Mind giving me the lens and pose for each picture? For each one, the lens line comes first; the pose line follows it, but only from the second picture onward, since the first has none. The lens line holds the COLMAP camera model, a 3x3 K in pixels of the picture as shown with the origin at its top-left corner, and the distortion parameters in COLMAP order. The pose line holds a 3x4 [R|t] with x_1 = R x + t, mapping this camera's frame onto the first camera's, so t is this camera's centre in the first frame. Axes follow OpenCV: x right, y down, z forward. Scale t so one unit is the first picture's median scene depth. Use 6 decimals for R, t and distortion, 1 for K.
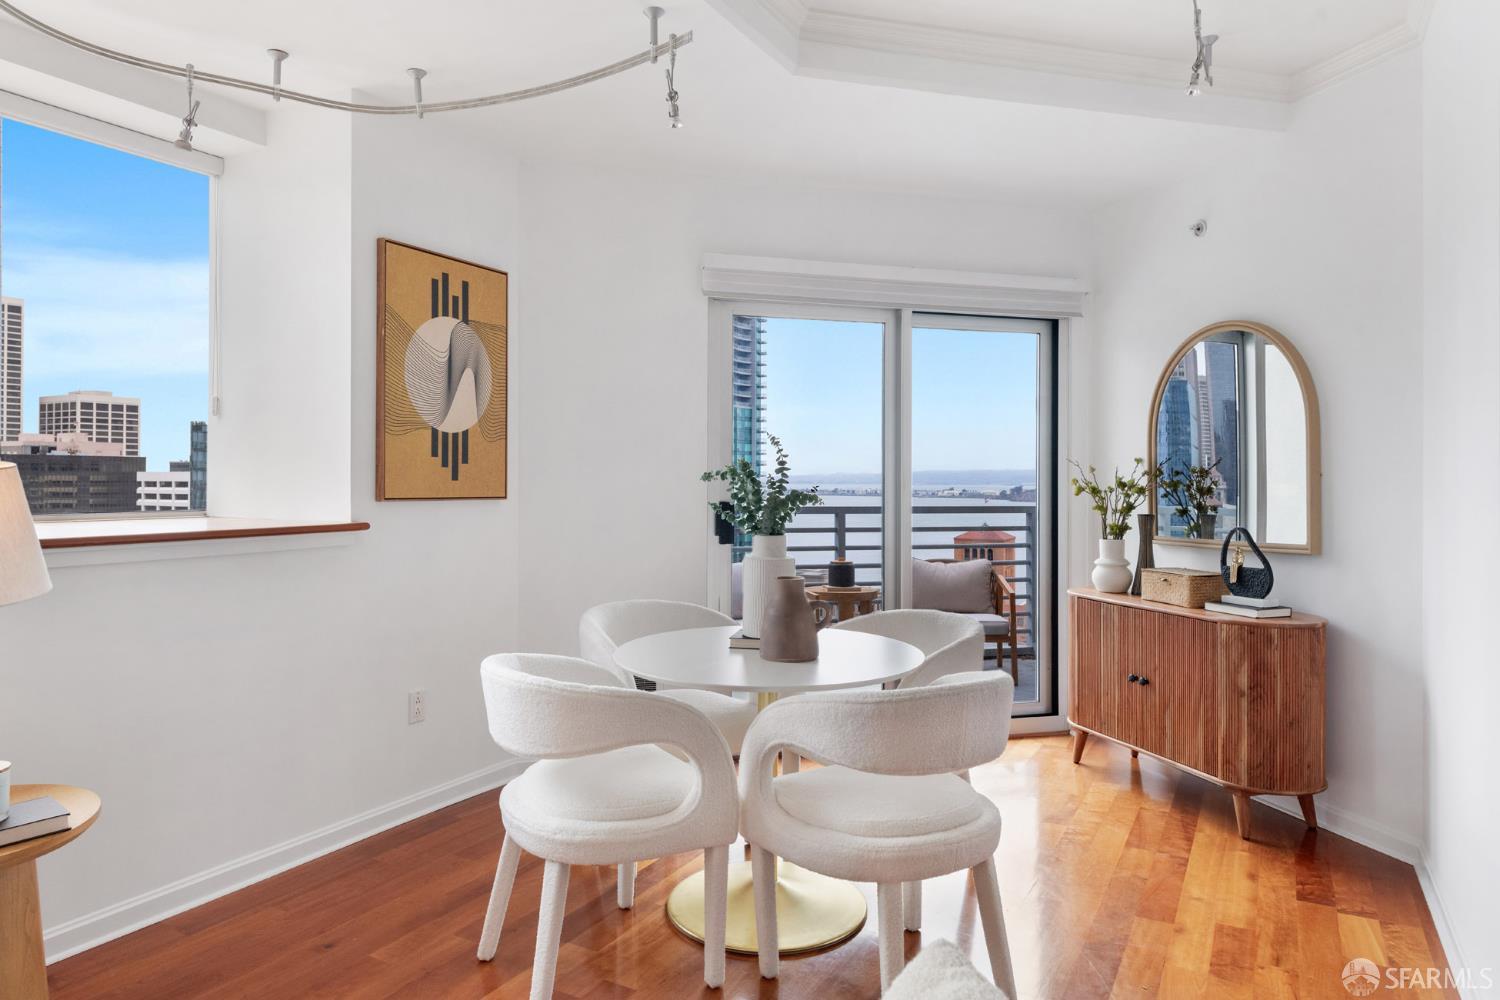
lens RADIAL K [[953.6, 0, 750.0], [0, 953.6, 500.0], [0, 0, 1]] dist [-0.002965, -0.000999]
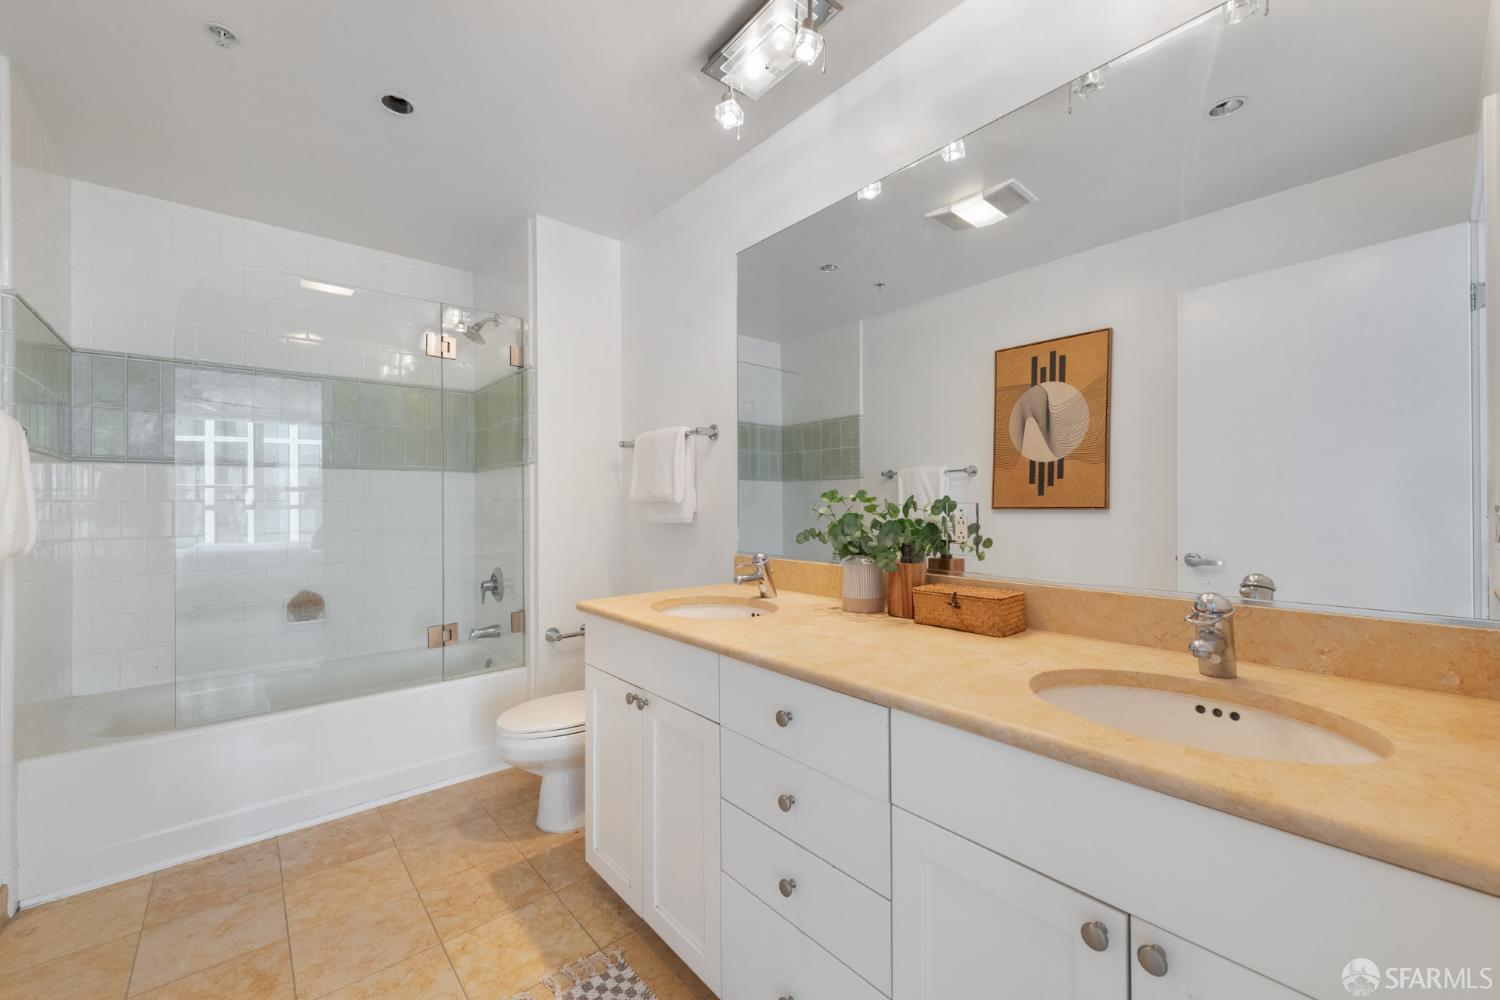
lens RADIAL K [[594.9, 0, 751.4], [0, 594.9, 475.3], [0, 0, 1]] dist [0.000377, -0.000332]
pose [[-0.349269, -0.036006, -0.936330, 0.679613], [-0.018431, 0.999332, -0.031553, -0.014804], [0.936841, 0.006237, -0.349700, 0.901642]]
